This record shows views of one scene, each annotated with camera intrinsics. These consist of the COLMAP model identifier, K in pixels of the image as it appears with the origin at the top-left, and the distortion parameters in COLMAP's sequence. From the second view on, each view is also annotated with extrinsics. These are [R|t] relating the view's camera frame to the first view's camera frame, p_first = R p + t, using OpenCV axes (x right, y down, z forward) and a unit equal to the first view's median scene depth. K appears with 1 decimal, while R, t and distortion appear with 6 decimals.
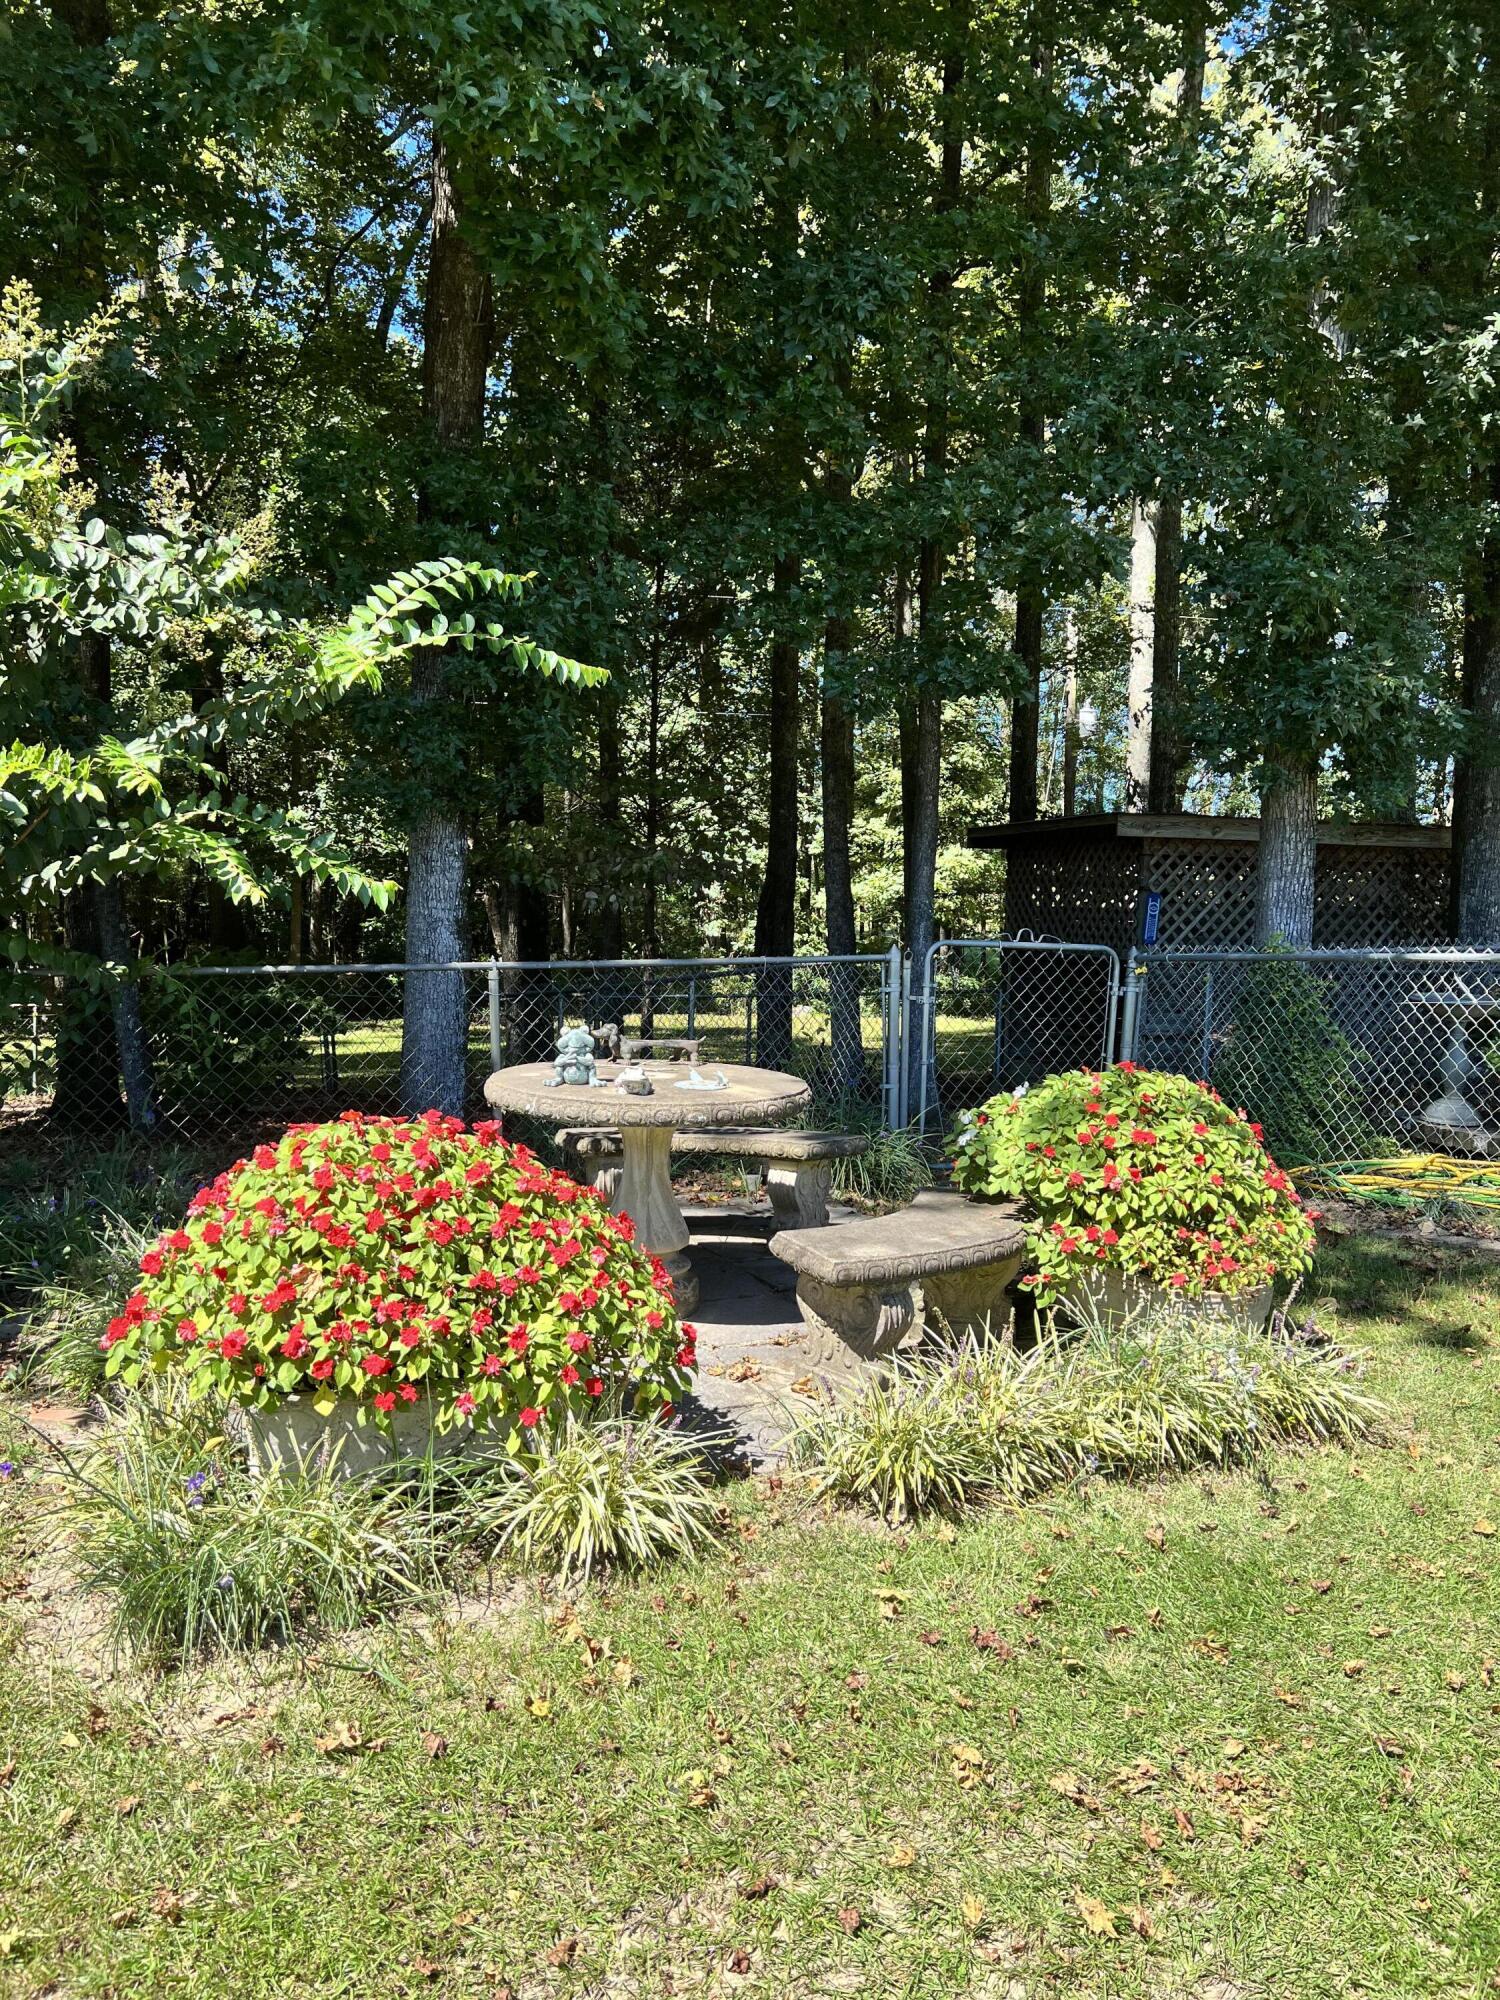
lens RADIAL K [[1501.2, 0, 750.0], [0, 1501.2, 1000.0], [0, 0, 1]] dist [-0.001827, 0.004243]
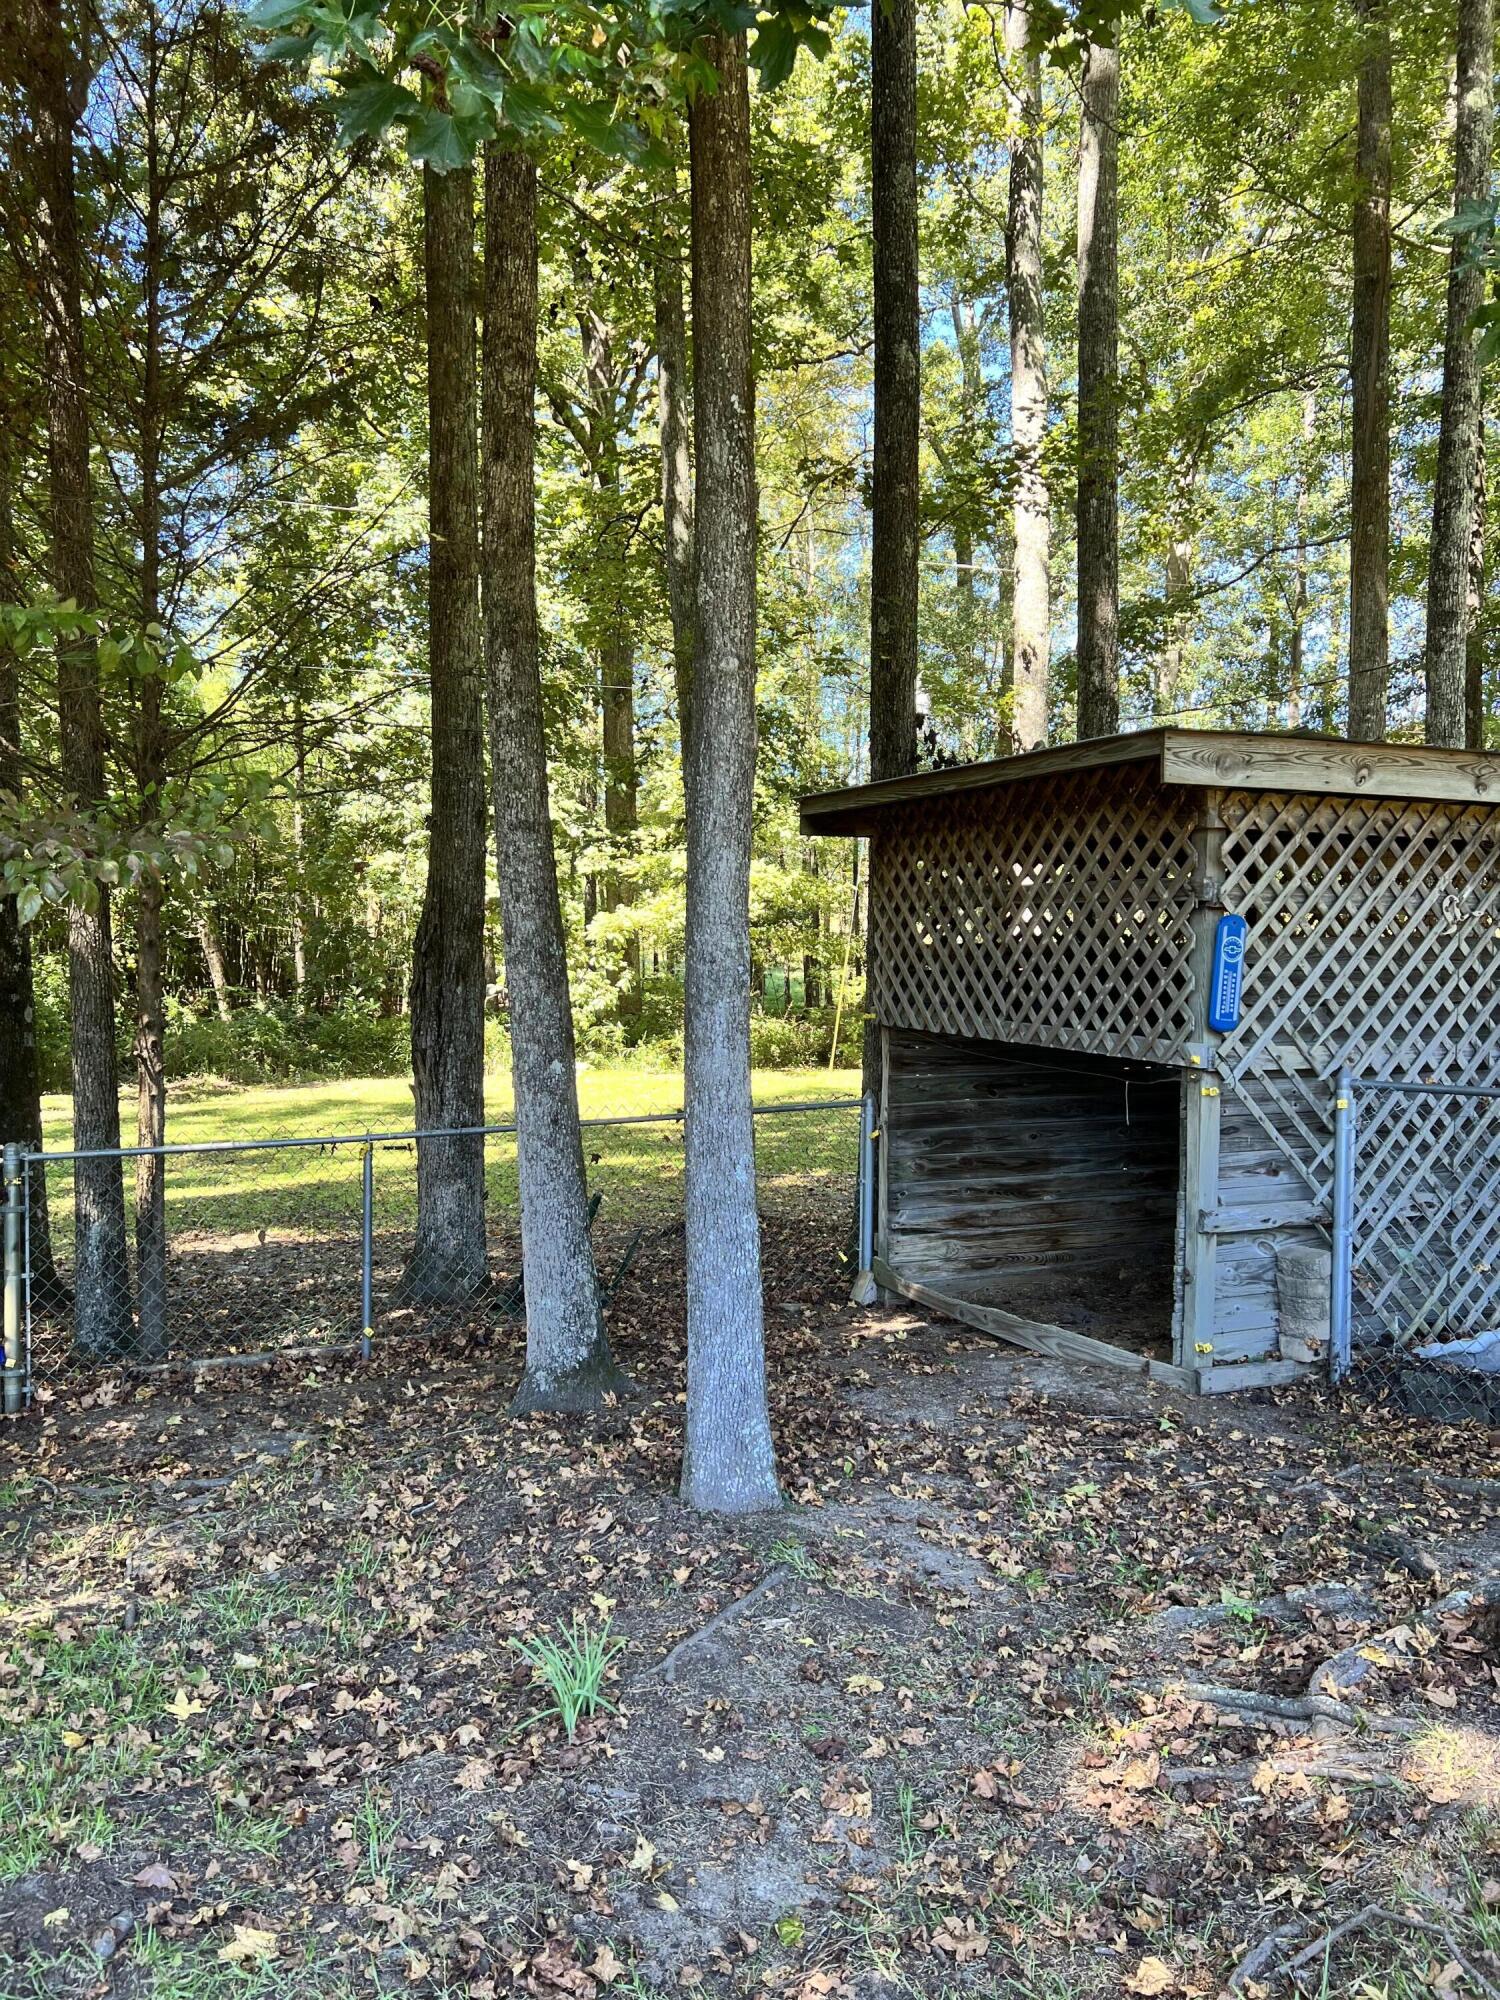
lens RADIAL K [[1501.2, 0, 750.0], [0, 1501.2, 1000.0], [0, 0, 1]] dist [-0.001827, 0.004243]
pose [[0.989849, -0.011871, 0.141623, 0.057057], [0.014803, 0.999697, -0.019668, -0.035099], [-0.141347, 0.021564, 0.989725, 0.516734]]
